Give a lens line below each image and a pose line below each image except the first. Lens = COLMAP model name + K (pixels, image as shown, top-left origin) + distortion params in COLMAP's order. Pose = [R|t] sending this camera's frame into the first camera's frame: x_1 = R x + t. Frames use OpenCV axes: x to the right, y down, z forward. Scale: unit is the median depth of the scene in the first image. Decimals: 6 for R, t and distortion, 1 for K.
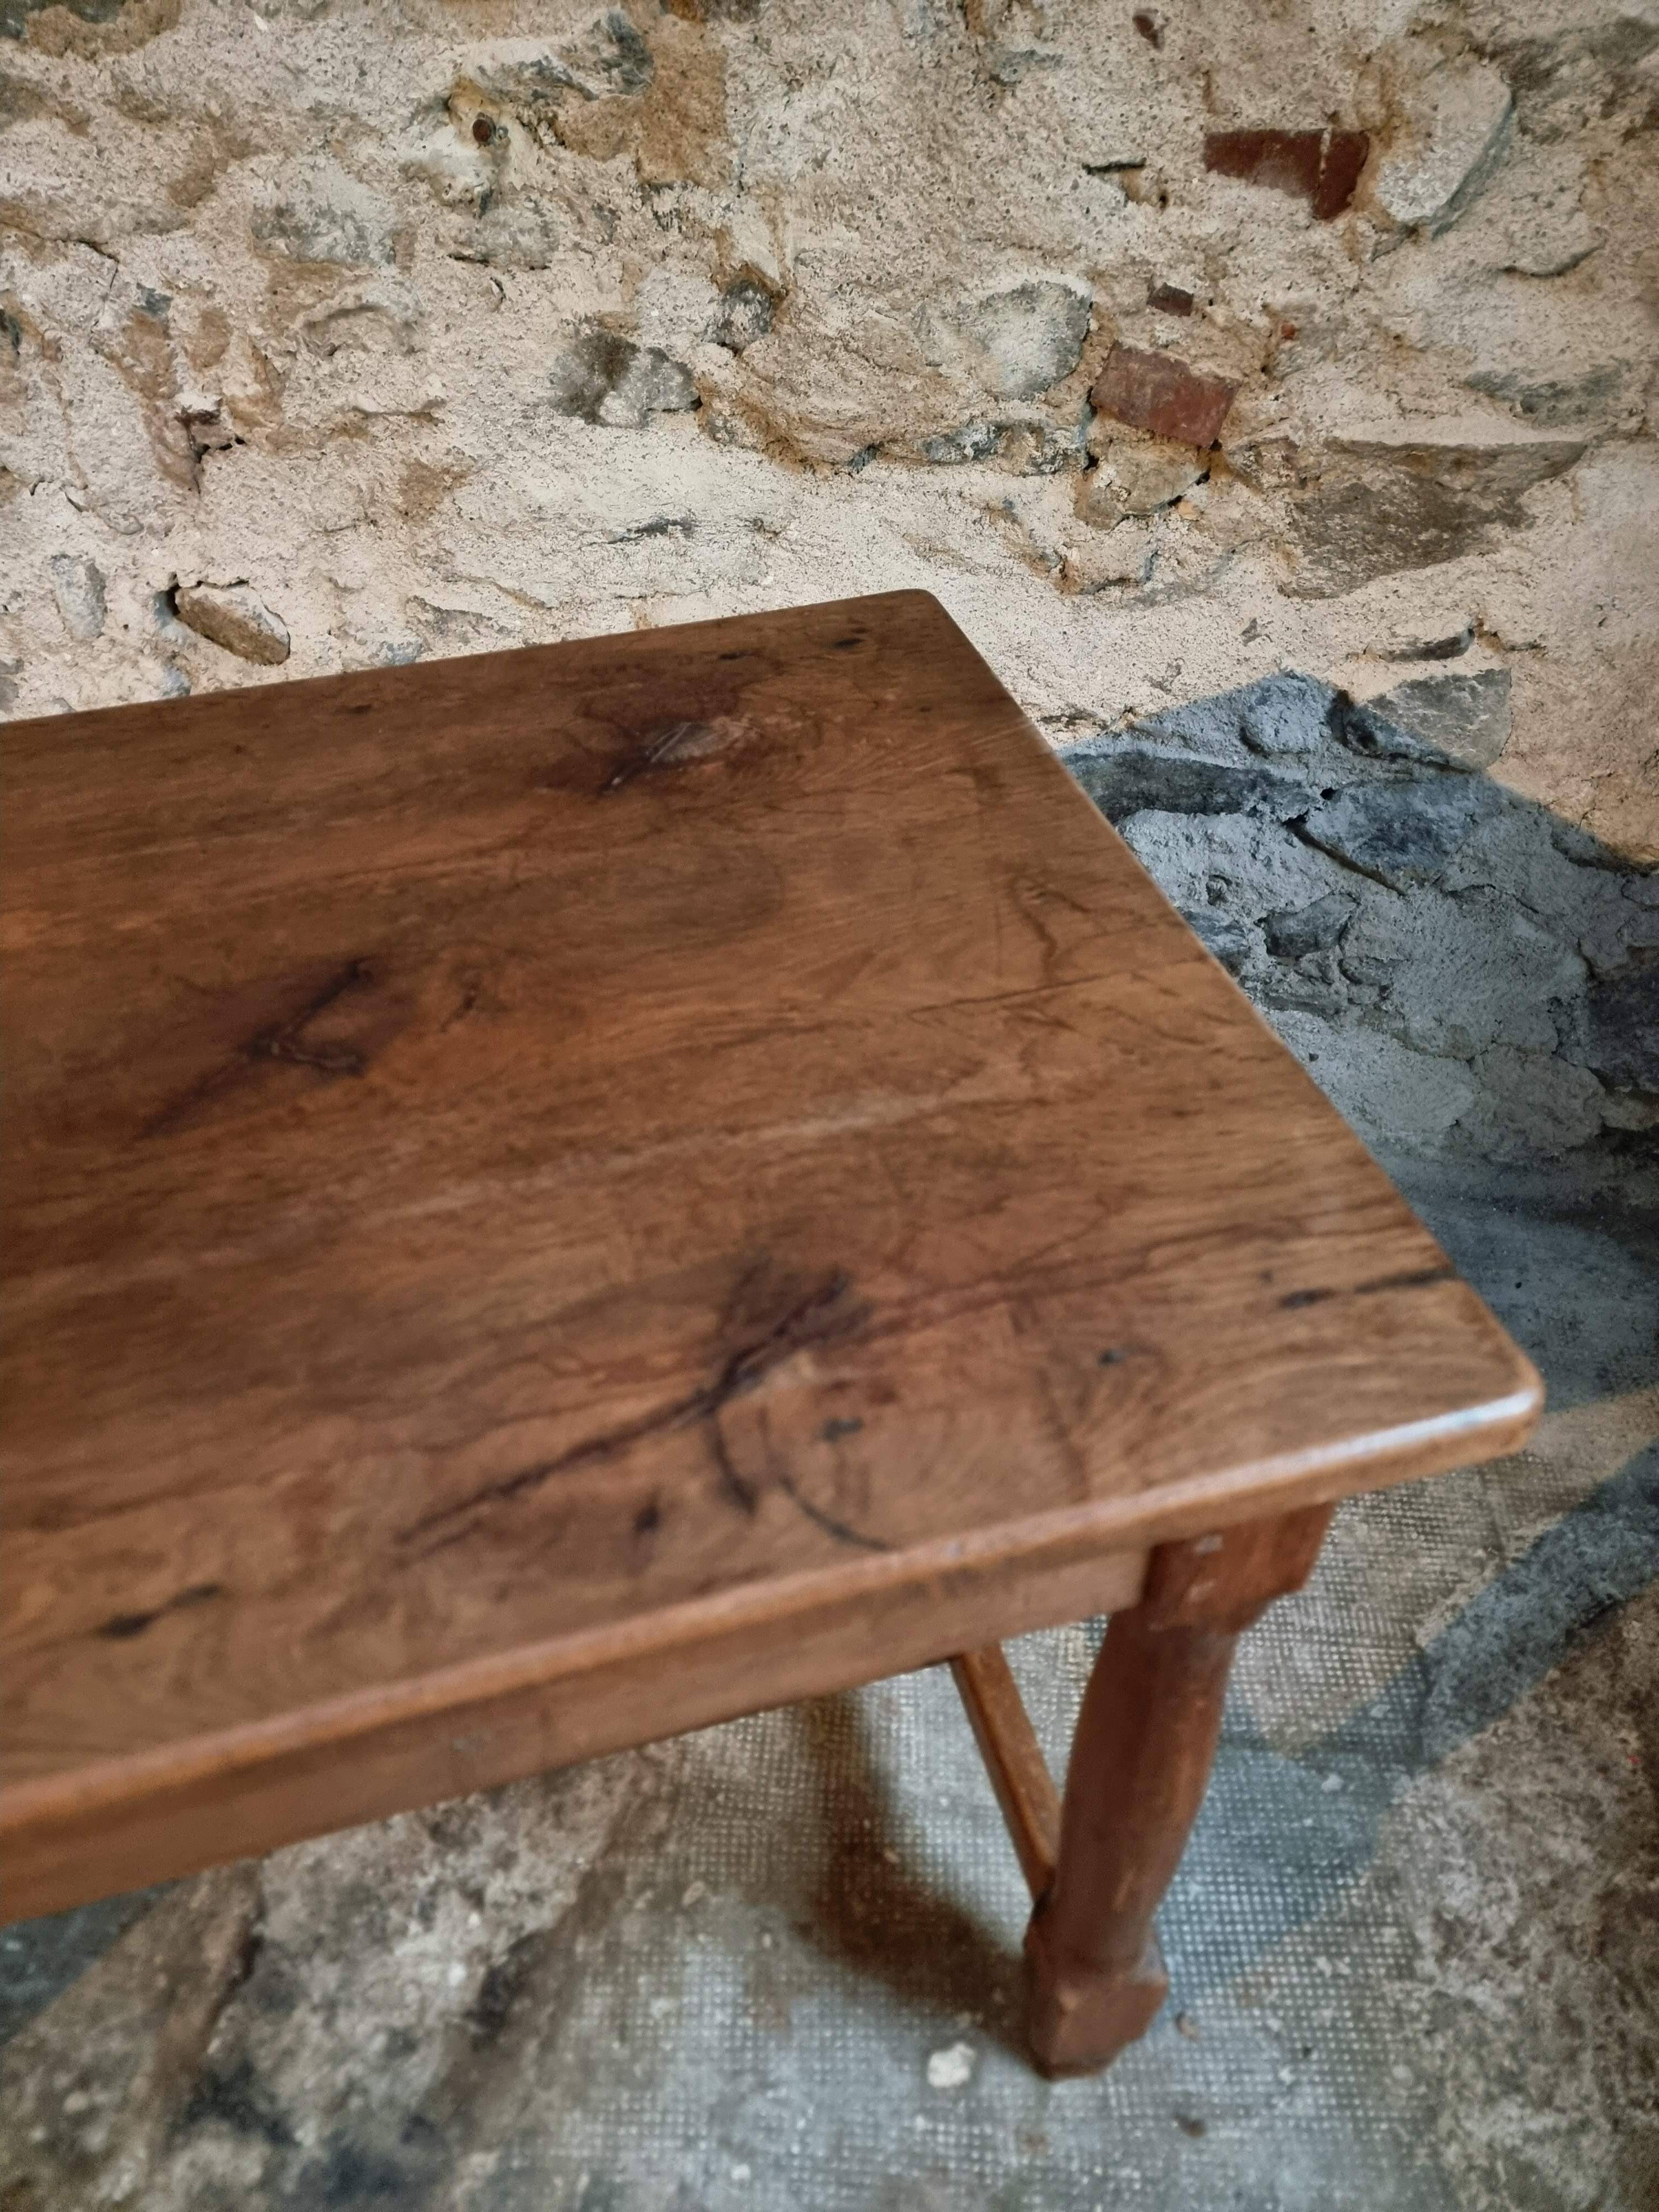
lens RADIAL K [[1540.8, 0, 796.0], [0, 1540.8, 1102.9], [0, 0, 1]] dist [0.062064, -0.051045]
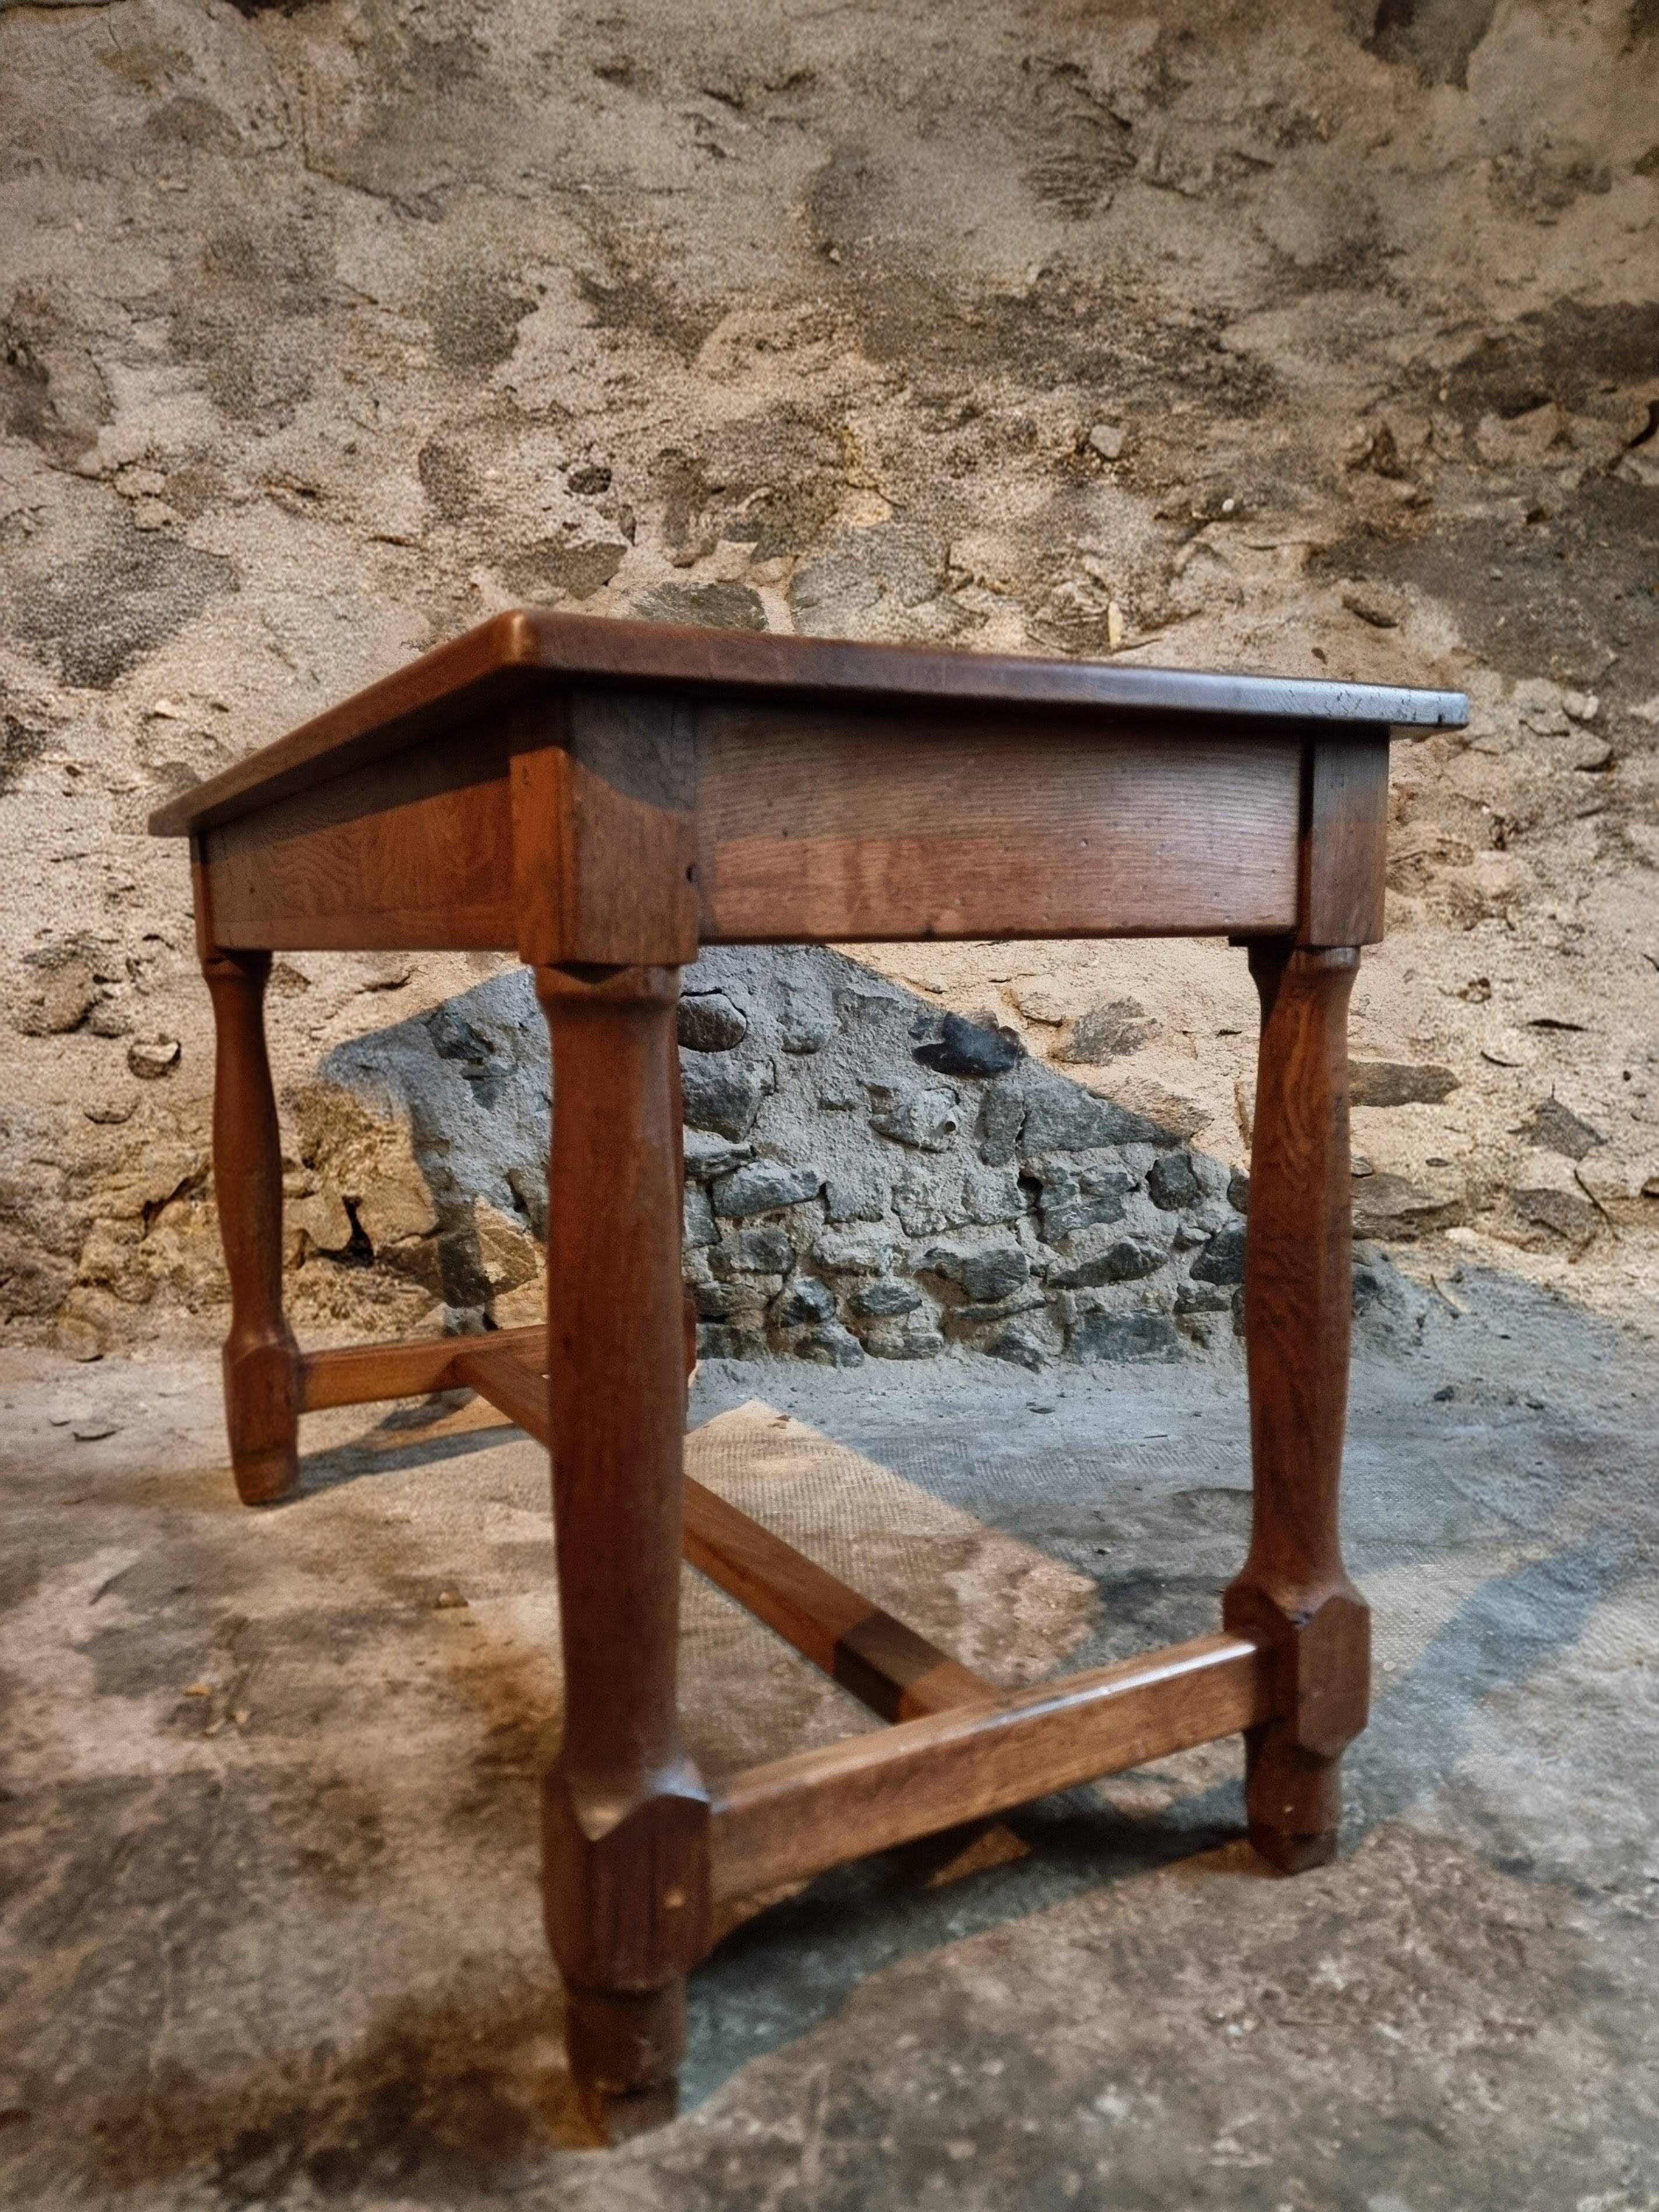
lens RADIAL K [[1608.9, 0, 823.7], [0, 1608.9, 1118.9], [0, 0, 1]] dist [0.092783, -0.081788]
pose [[0.980137, 0.006317, 0.198220, -0.673822], [0.111317, 0.809670, -0.576232, 0.766599], [-0.164132, 0.586852, 0.792884, -0.151327]]
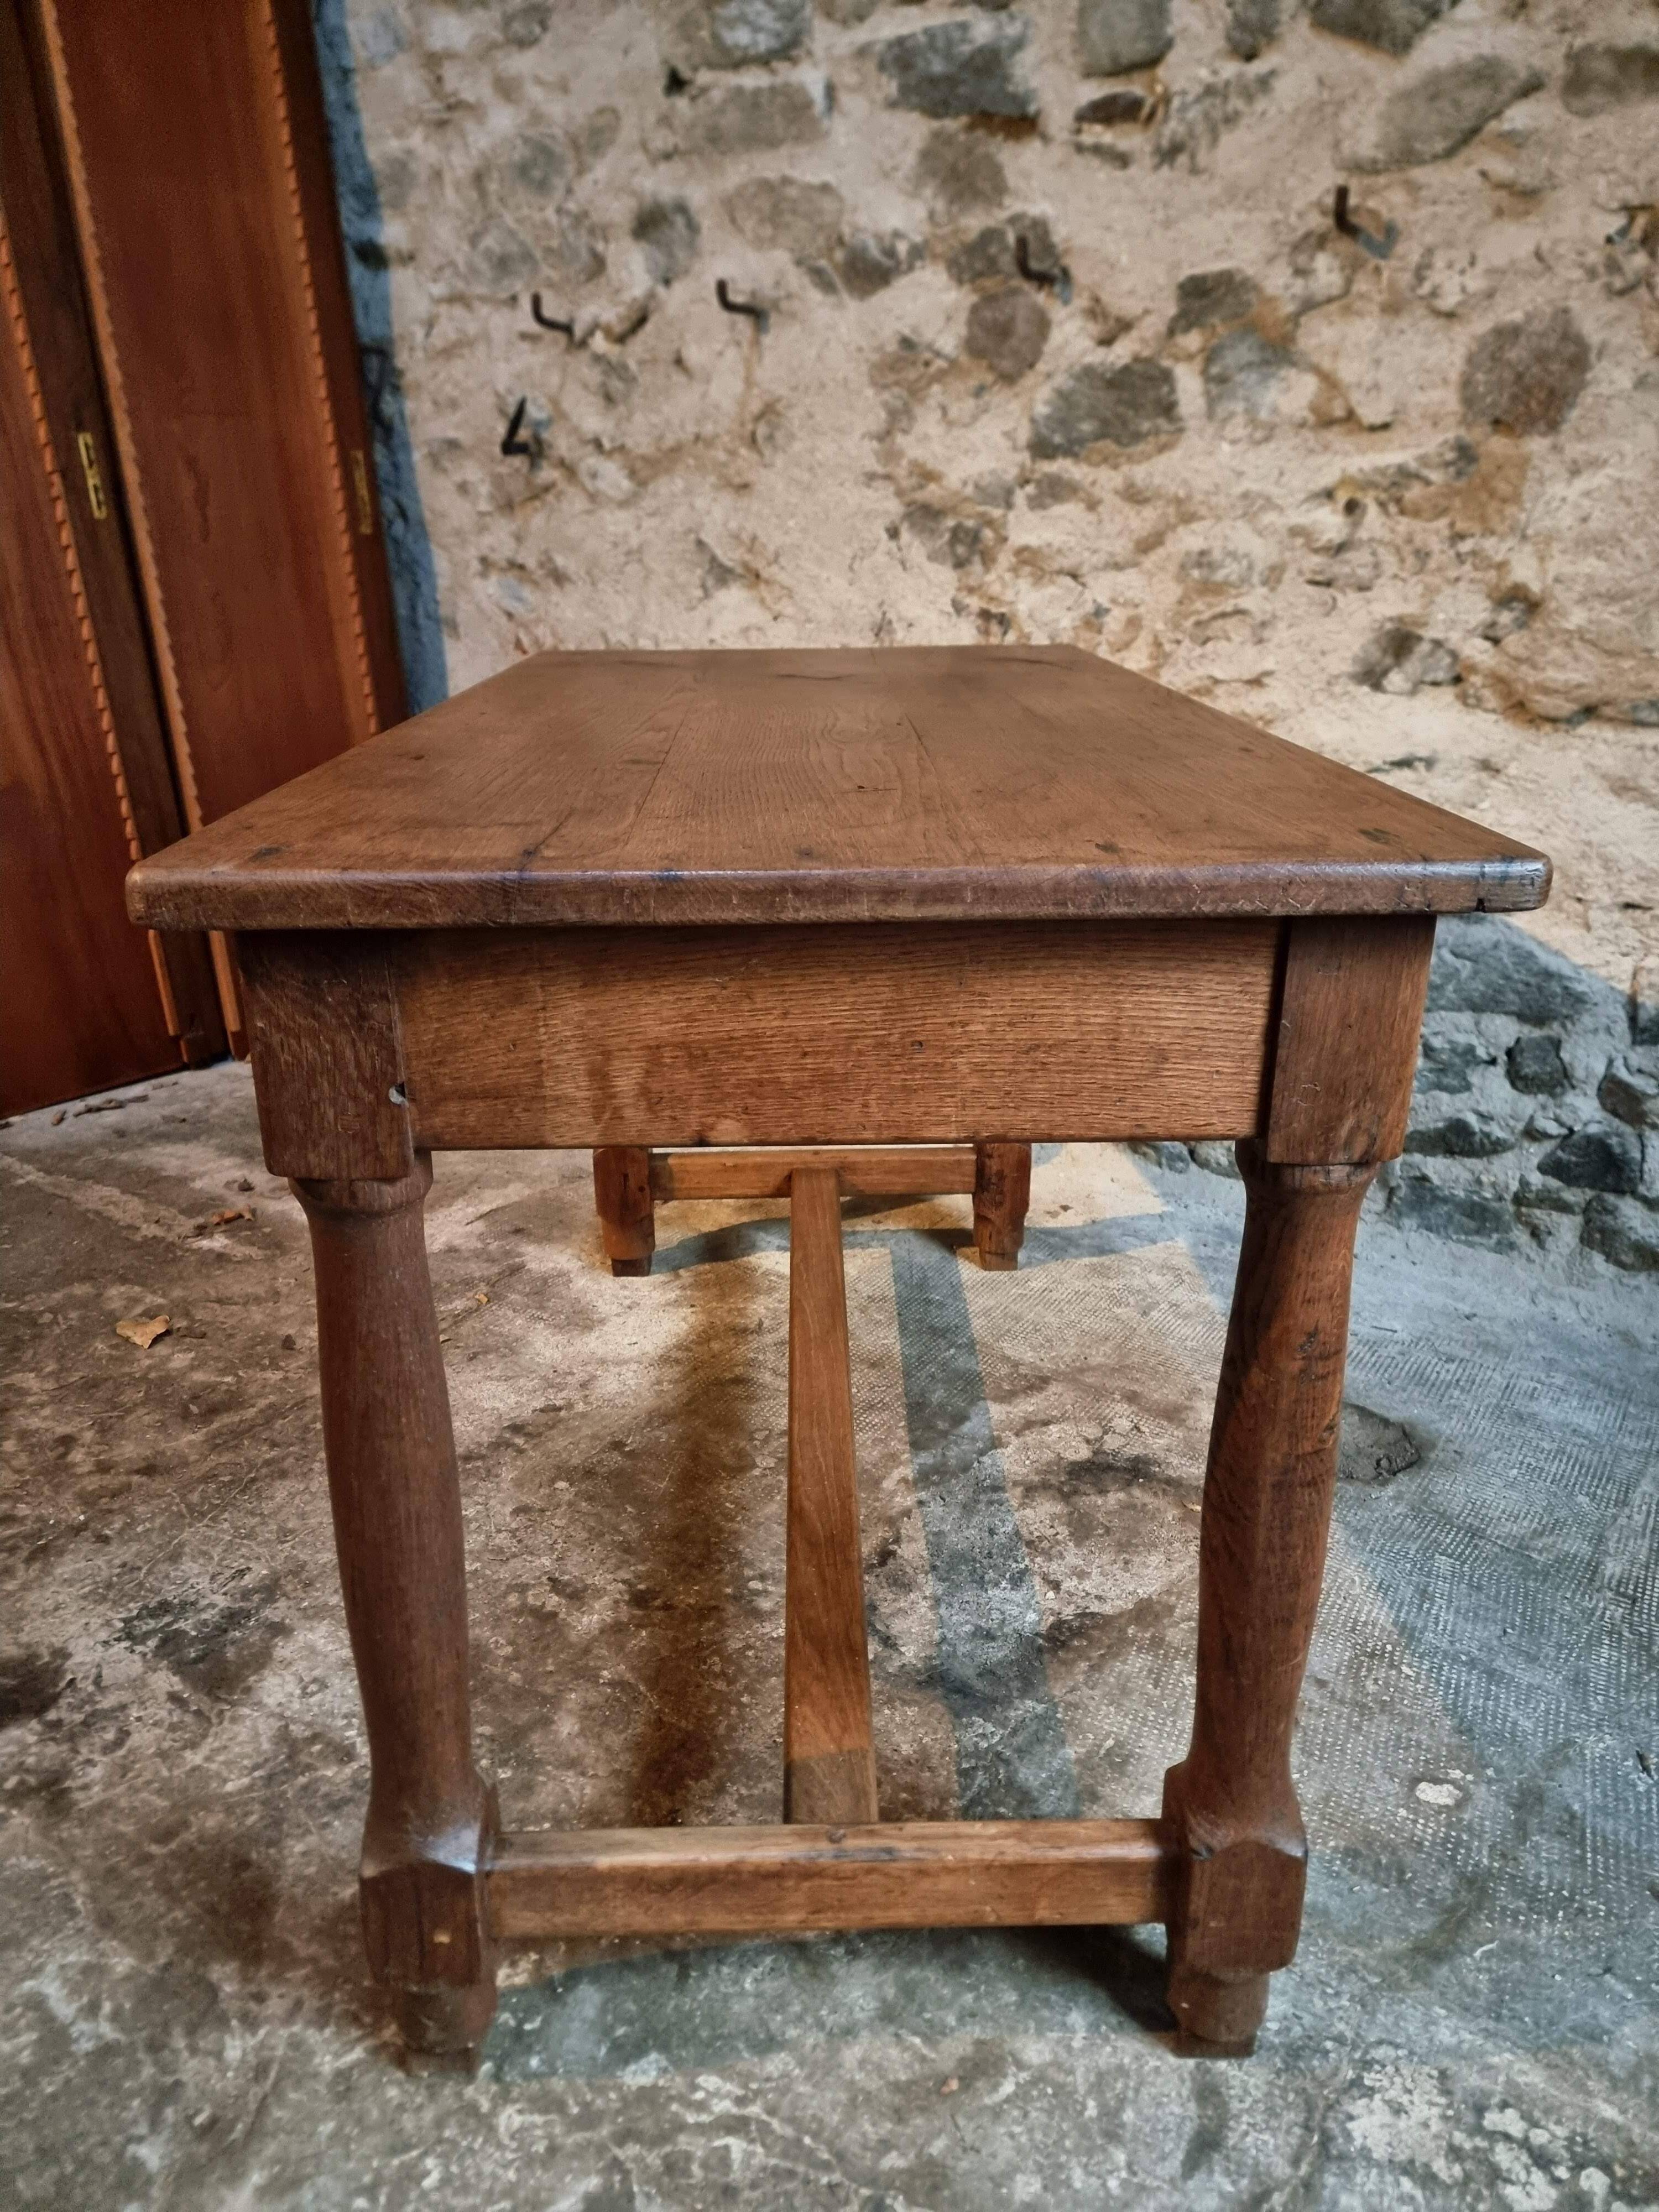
lens RADIAL K [[1540.8, 0, 810.5], [0, 1540.8, 1102.7], [0, 0, 1]] dist [0.062064, -0.051045]
pose [[0.903620, 0.187782, -0.384979, 0.025262], [-0.314098, 0.901579, -0.297485, 0.543950], [0.291226, 0.389734, 0.873667, -0.286023]]
